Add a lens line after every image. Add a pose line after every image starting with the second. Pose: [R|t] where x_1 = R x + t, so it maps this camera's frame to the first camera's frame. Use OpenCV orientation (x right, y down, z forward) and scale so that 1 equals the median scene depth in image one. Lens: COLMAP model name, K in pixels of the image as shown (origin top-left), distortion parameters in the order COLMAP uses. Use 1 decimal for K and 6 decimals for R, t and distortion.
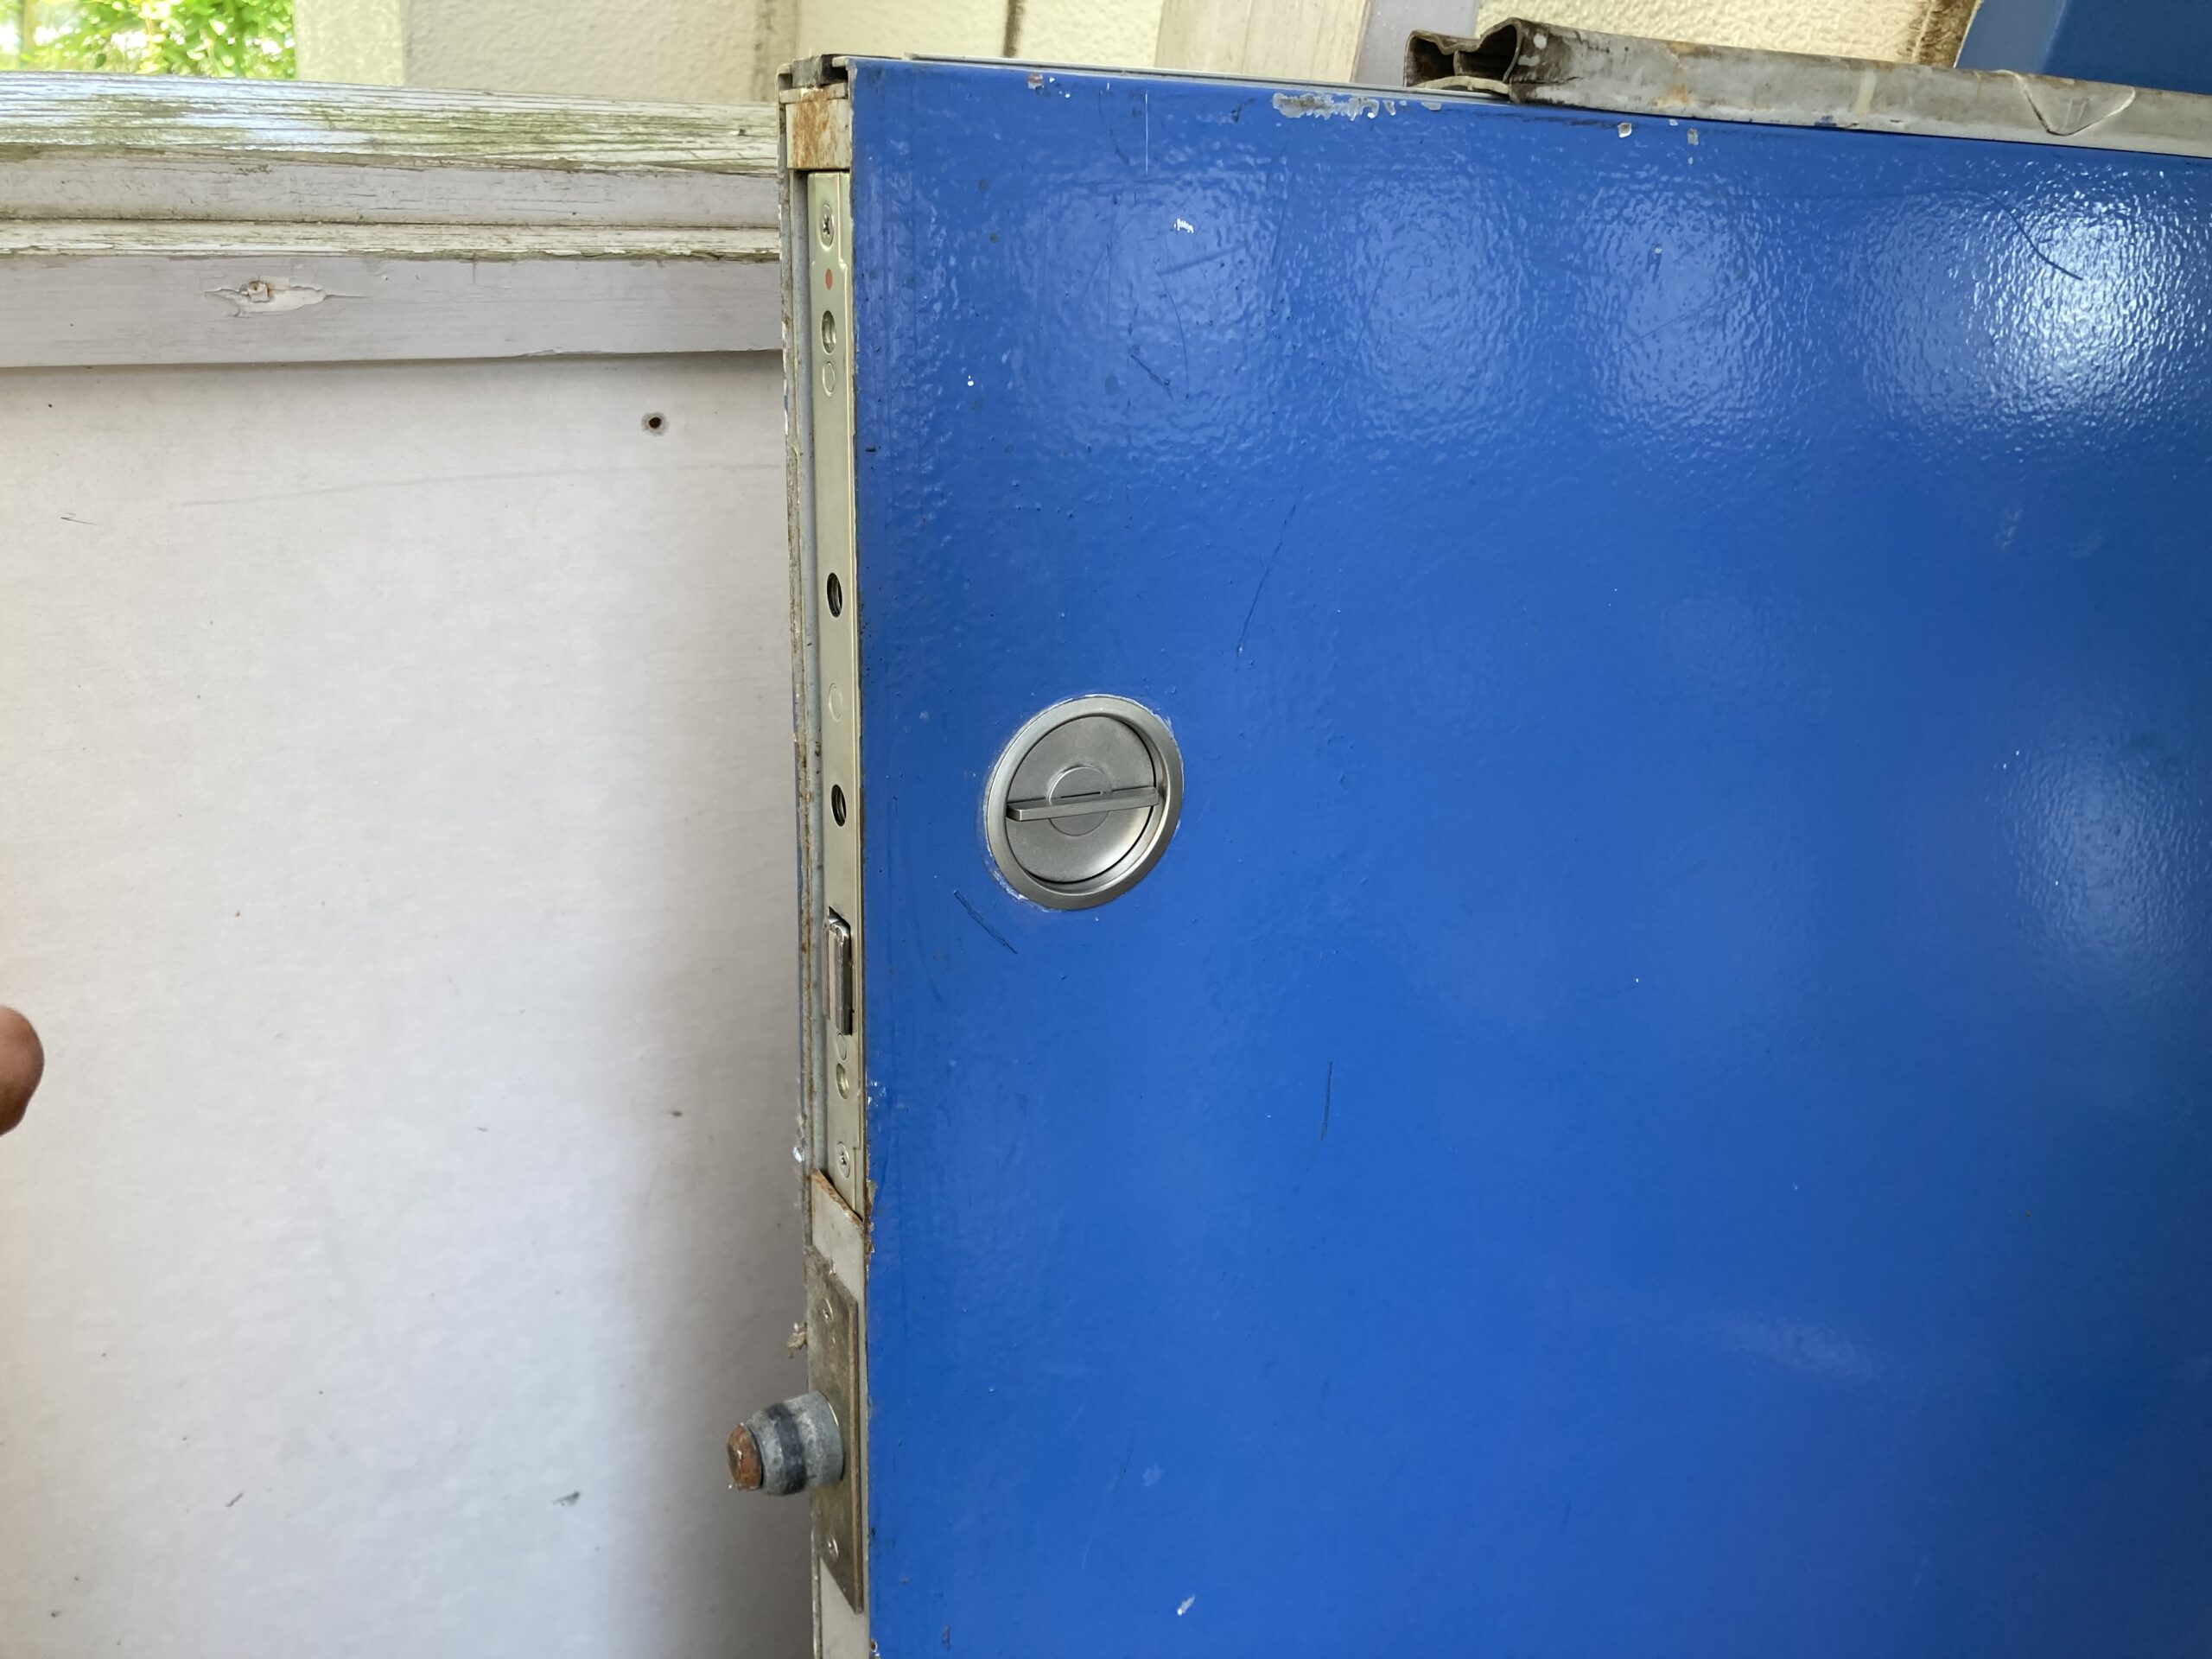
lens RADIAL K [[1824.4, 0, 1180.4], [0, 1824.4, 857.0], [0, 0, 1]] dist [-0.017212, 0.040678]
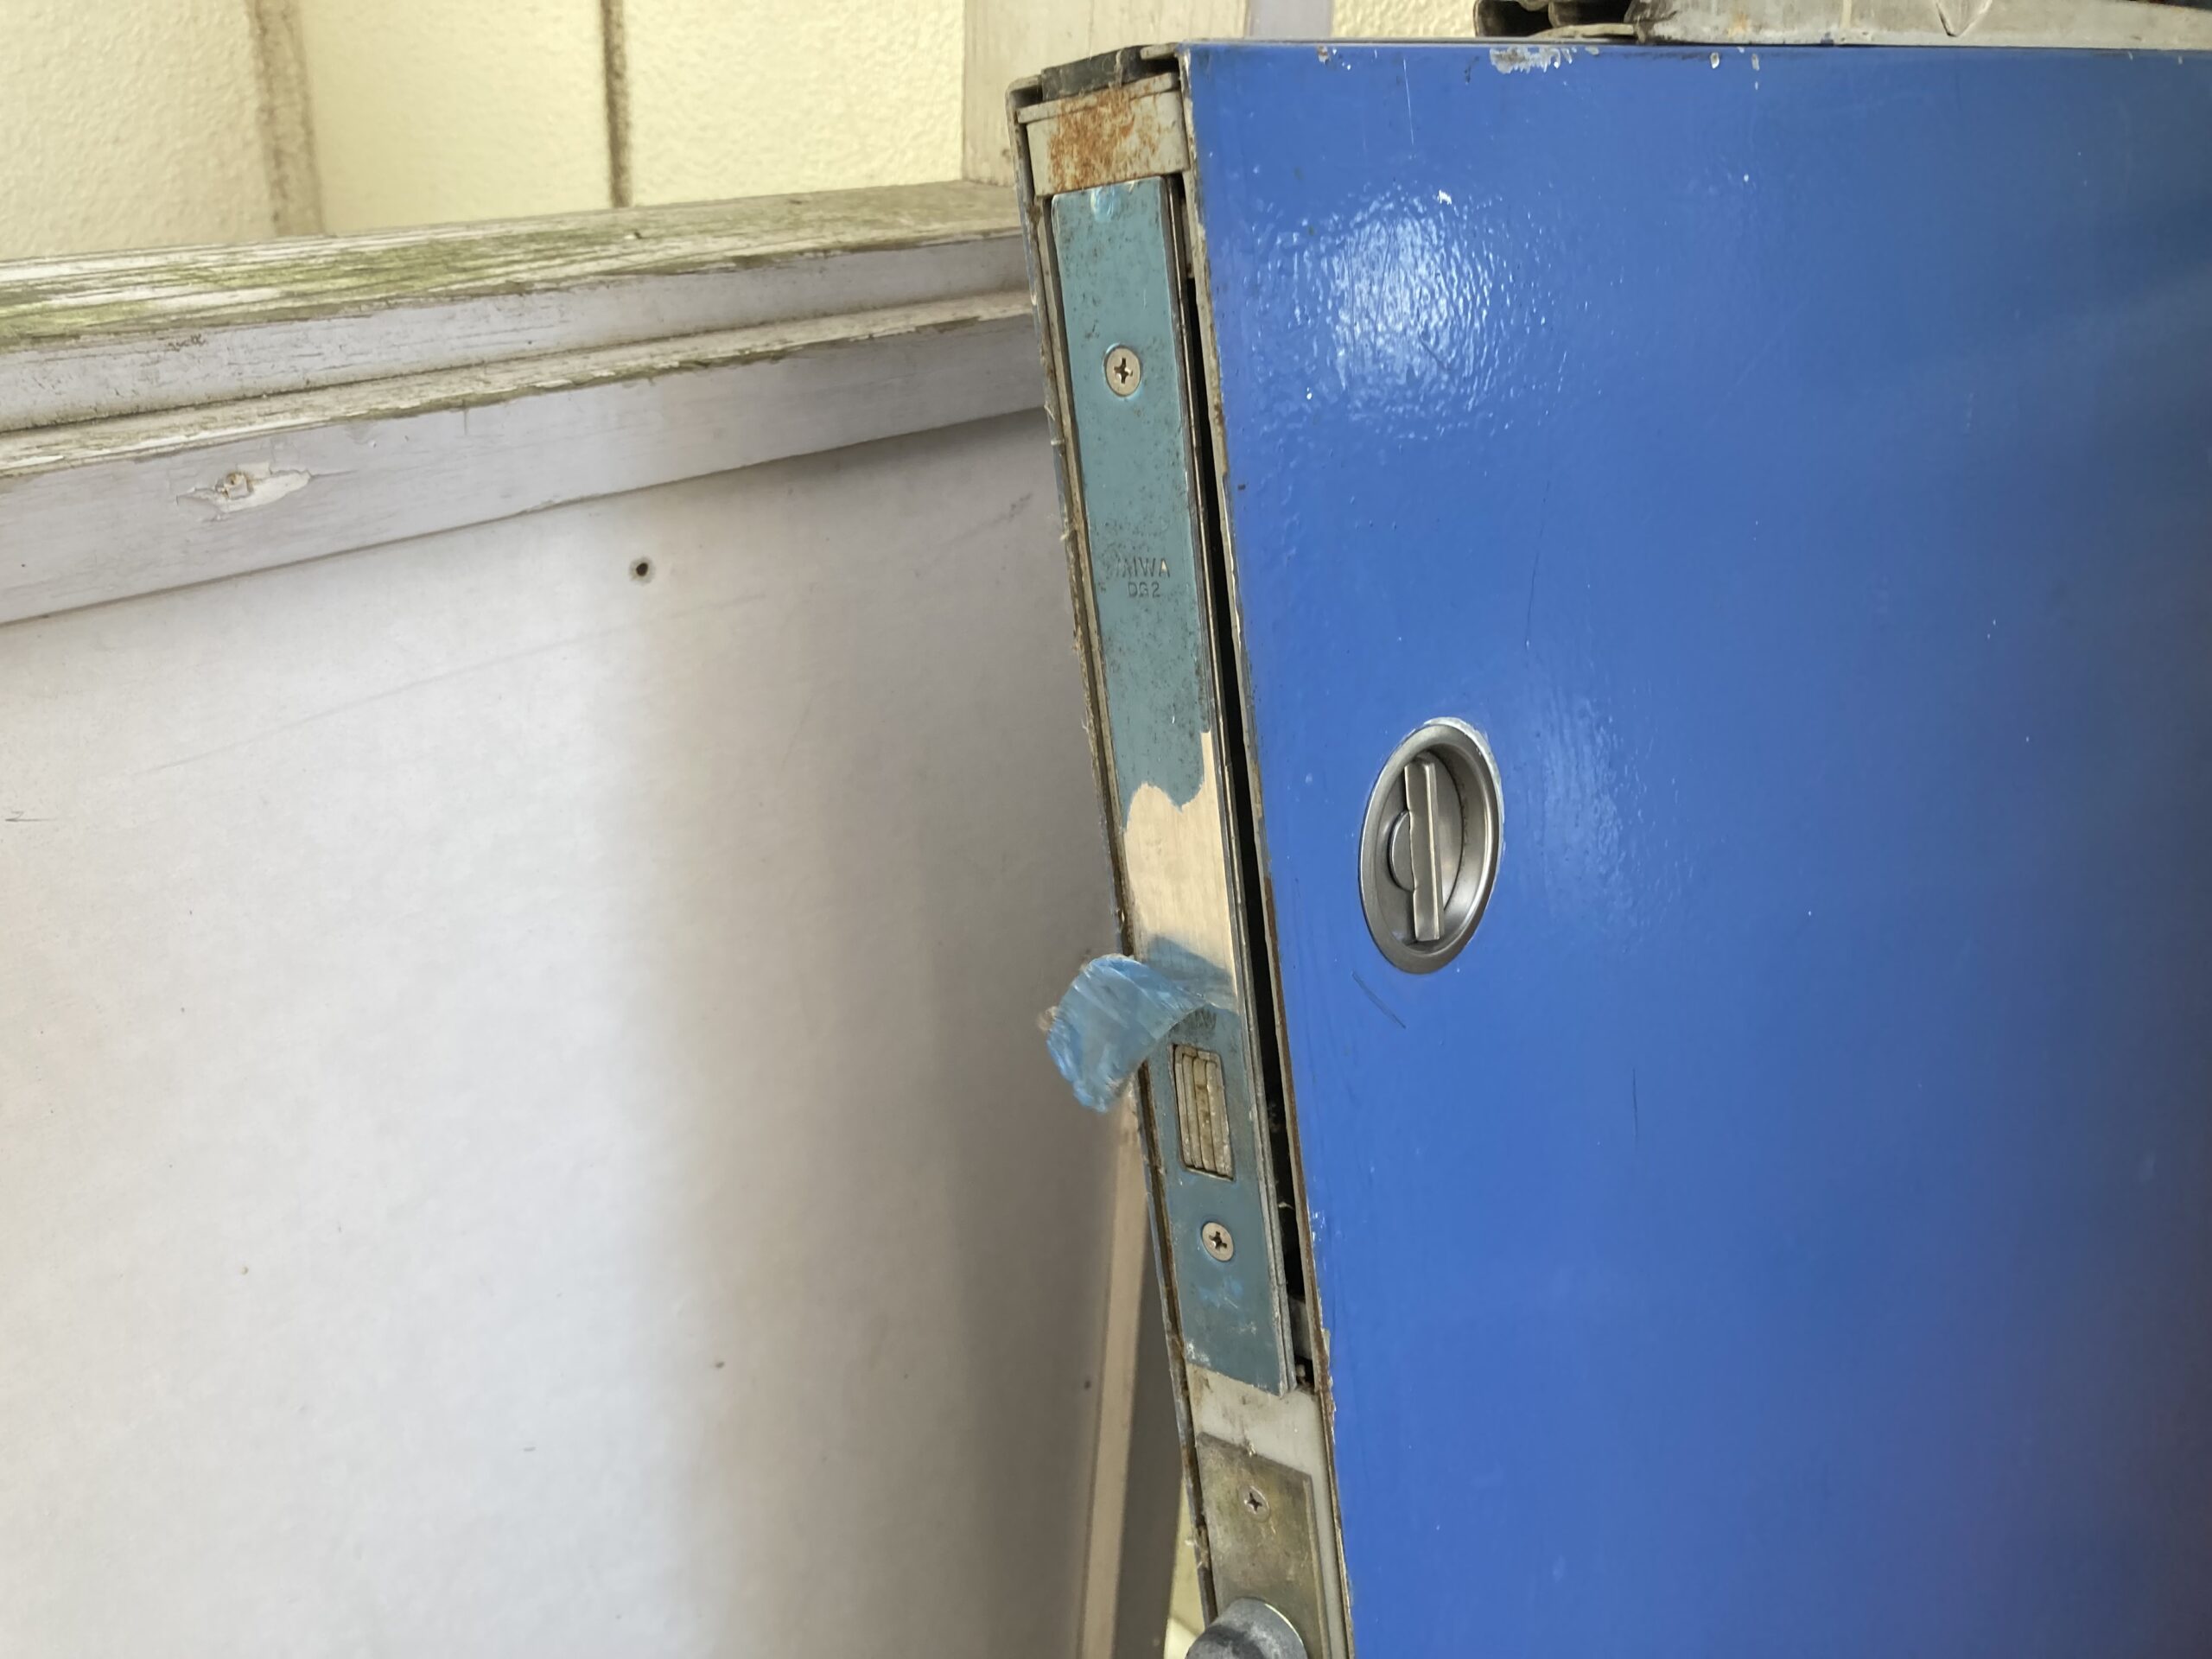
lens RADIAL K [[1824.4, 0, 1109.7], [0, 1824.4, 831.4], [0, 0, 1]] dist [-0.017212, 0.040678]
pose [[0.940081, -0.232794, 0.249108, -0.367332], [0.248891, 0.967908, -0.034742, -0.038174], [-0.233026, 0.094661, 0.967852, 0.145092]]
